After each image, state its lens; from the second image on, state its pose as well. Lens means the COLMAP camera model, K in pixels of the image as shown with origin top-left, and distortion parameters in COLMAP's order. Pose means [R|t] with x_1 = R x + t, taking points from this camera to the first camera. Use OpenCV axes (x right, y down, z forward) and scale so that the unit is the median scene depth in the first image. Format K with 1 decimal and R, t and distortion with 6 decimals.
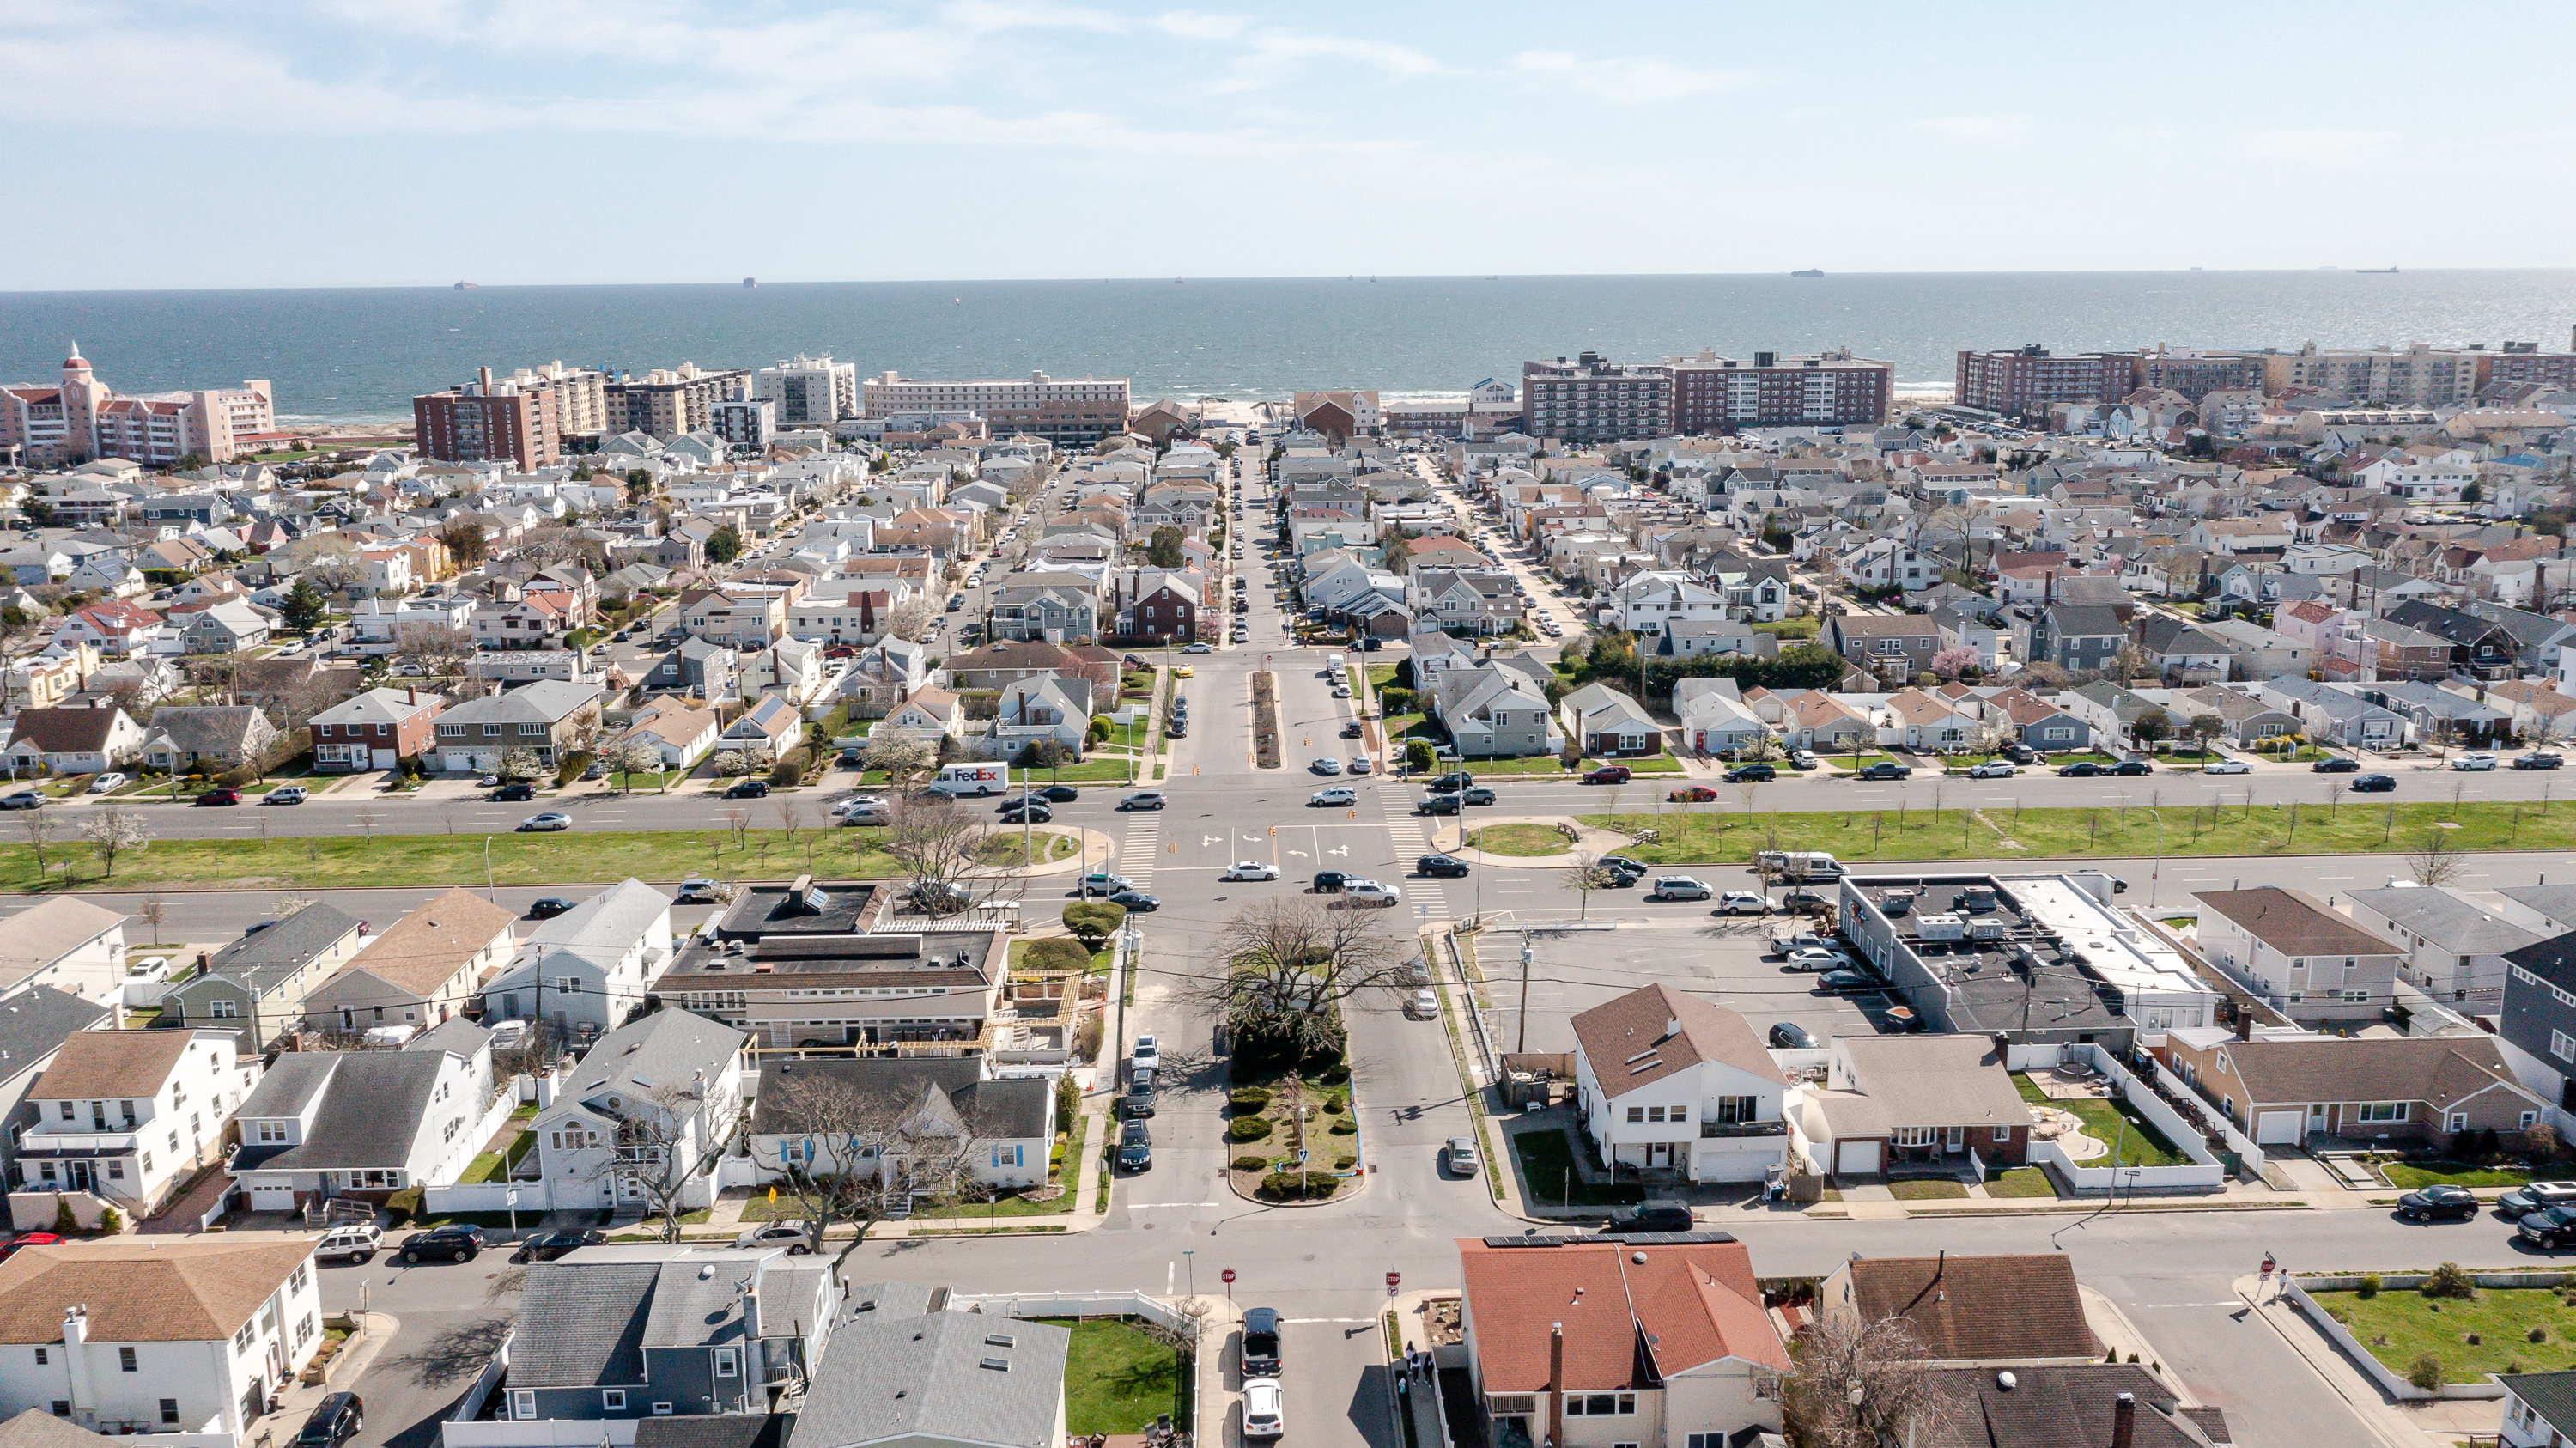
lens RADIAL K [[2012.4, 0, 1302.7], [0, 2012.4, 721.4], [0, 0, 1]] dist [-0.007319, -0.005975]
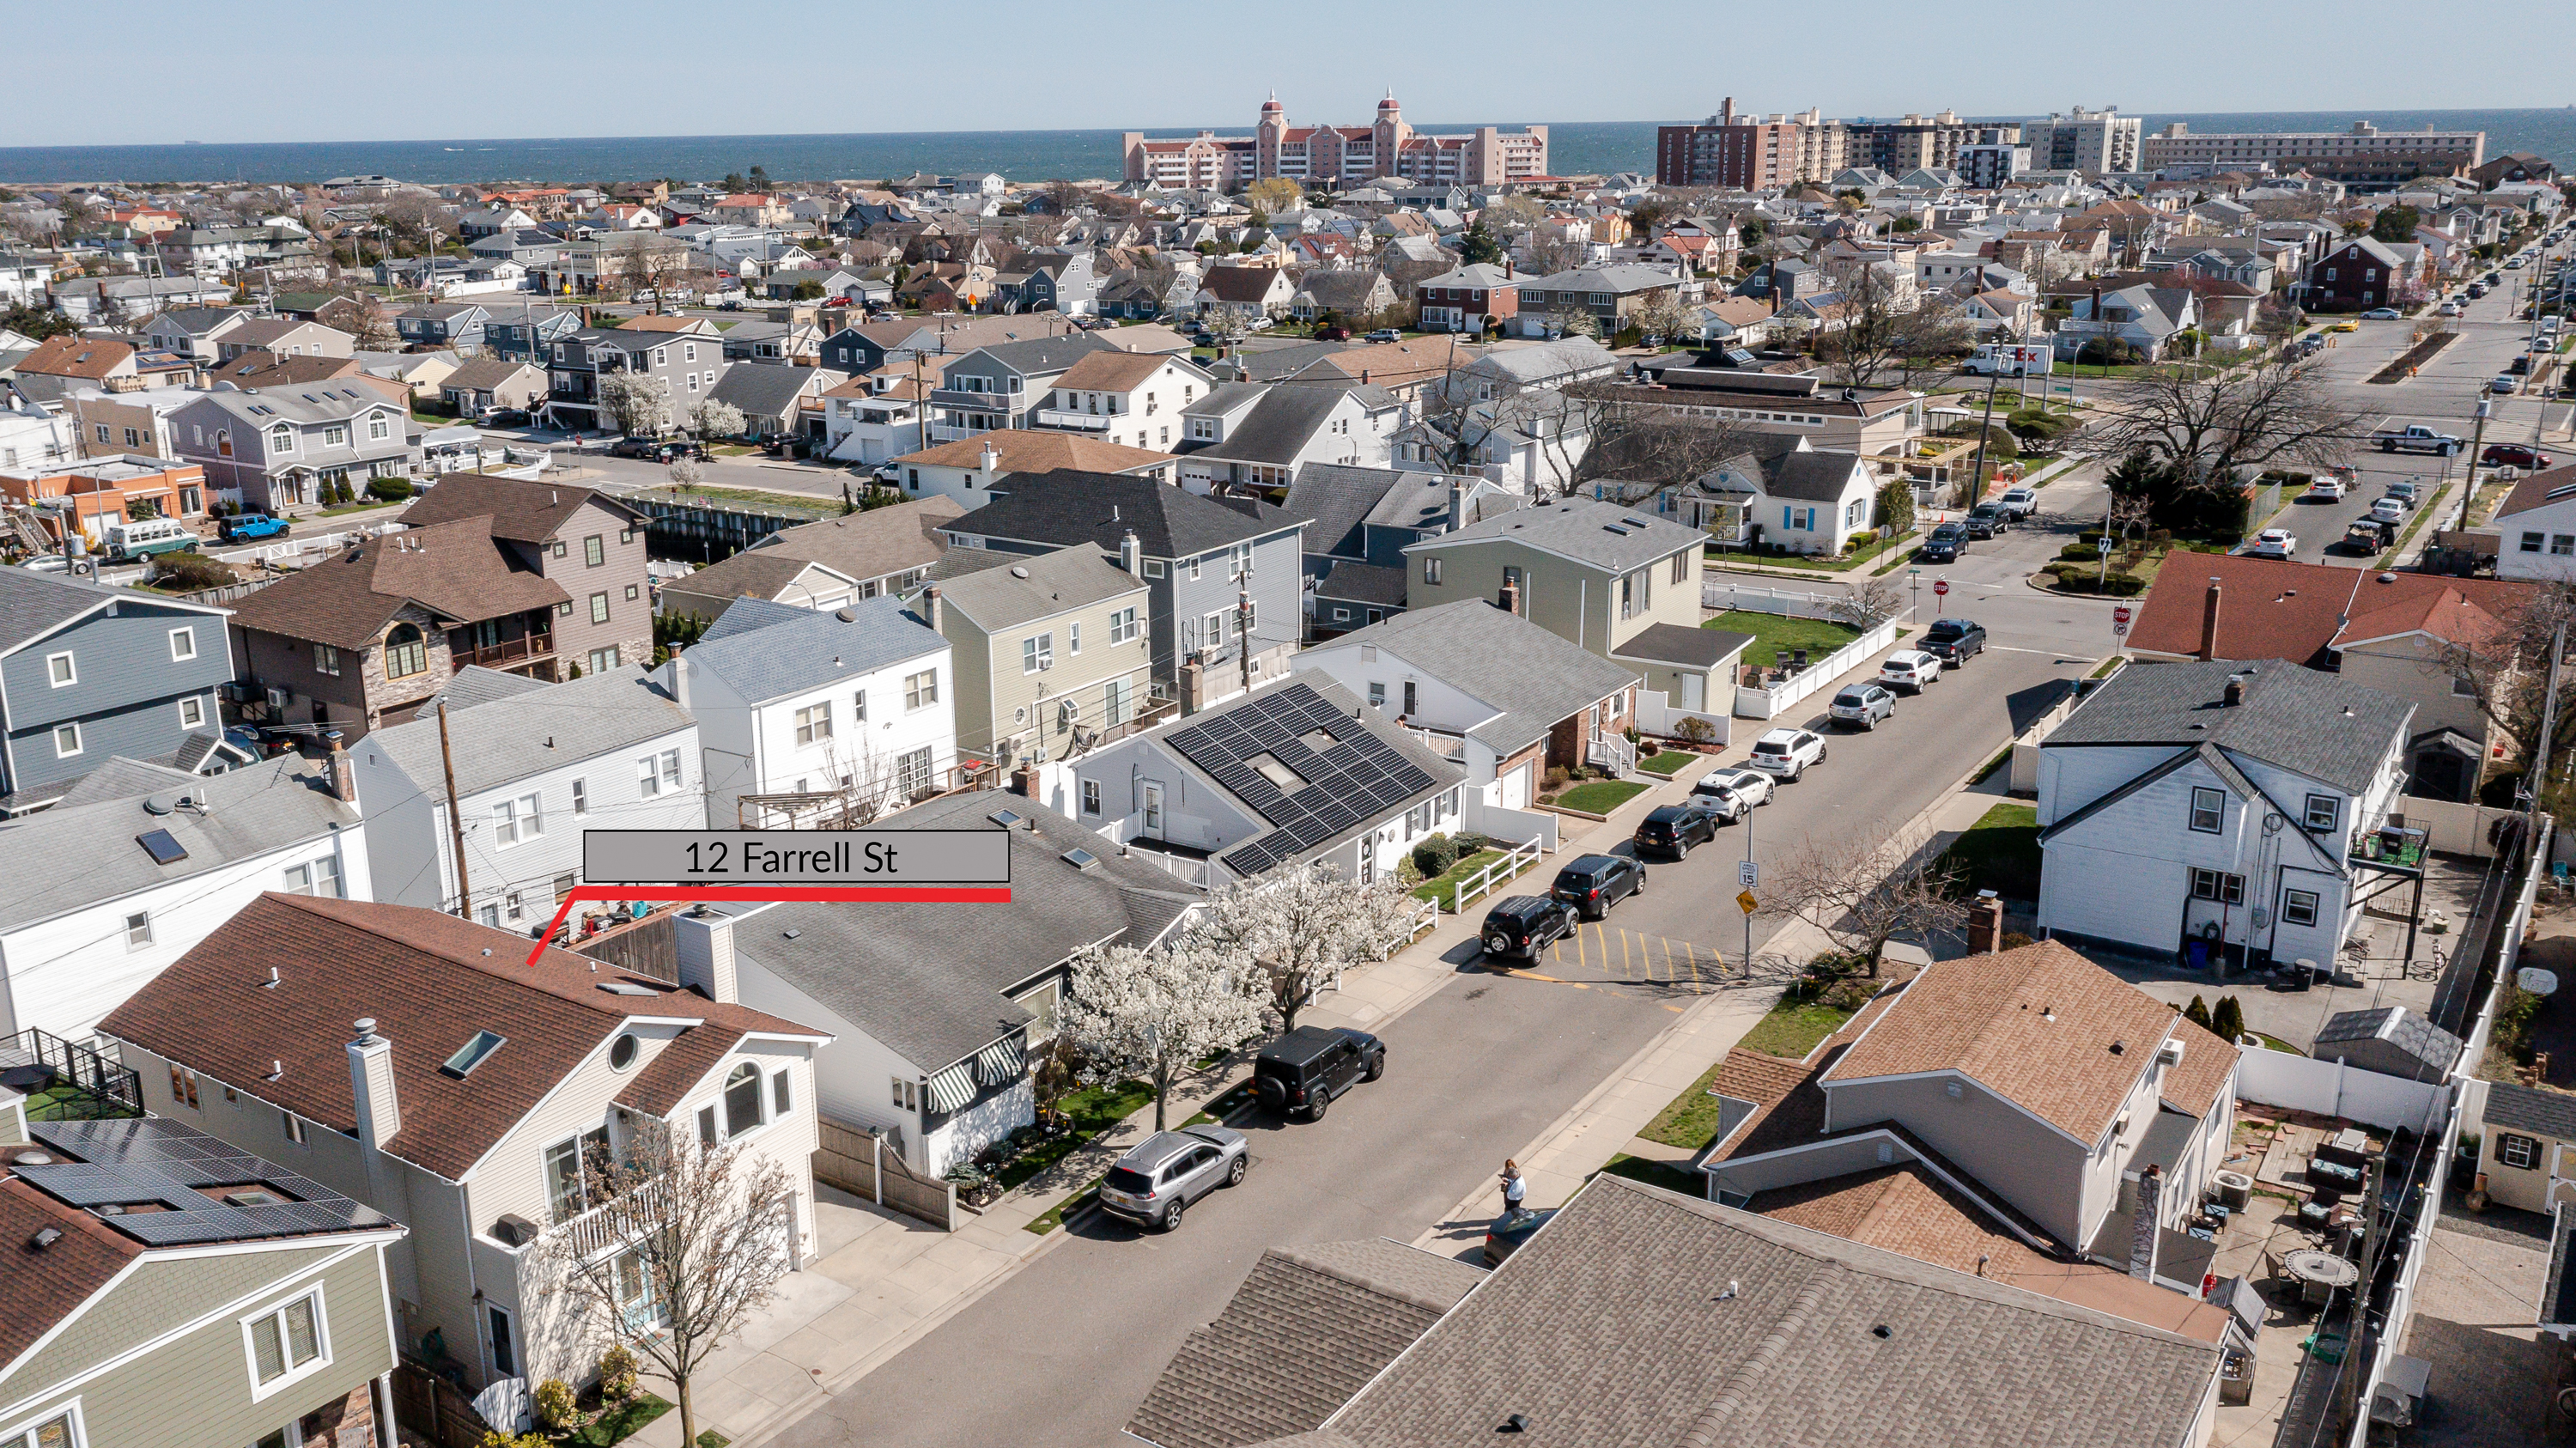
lens RADIAL K [[2164.5, 0, 1272.9], [0, 2164.5, 710.1], [0, 0, 1]] dist [-0.011376, 0.015926]
pose [[0.807194, 0.147781, -0.571489, 0.113195], [-0.123089, 0.989011, 0.081892, 0.108987], [0.577311, 0.004241, 0.816514, -0.004856]]
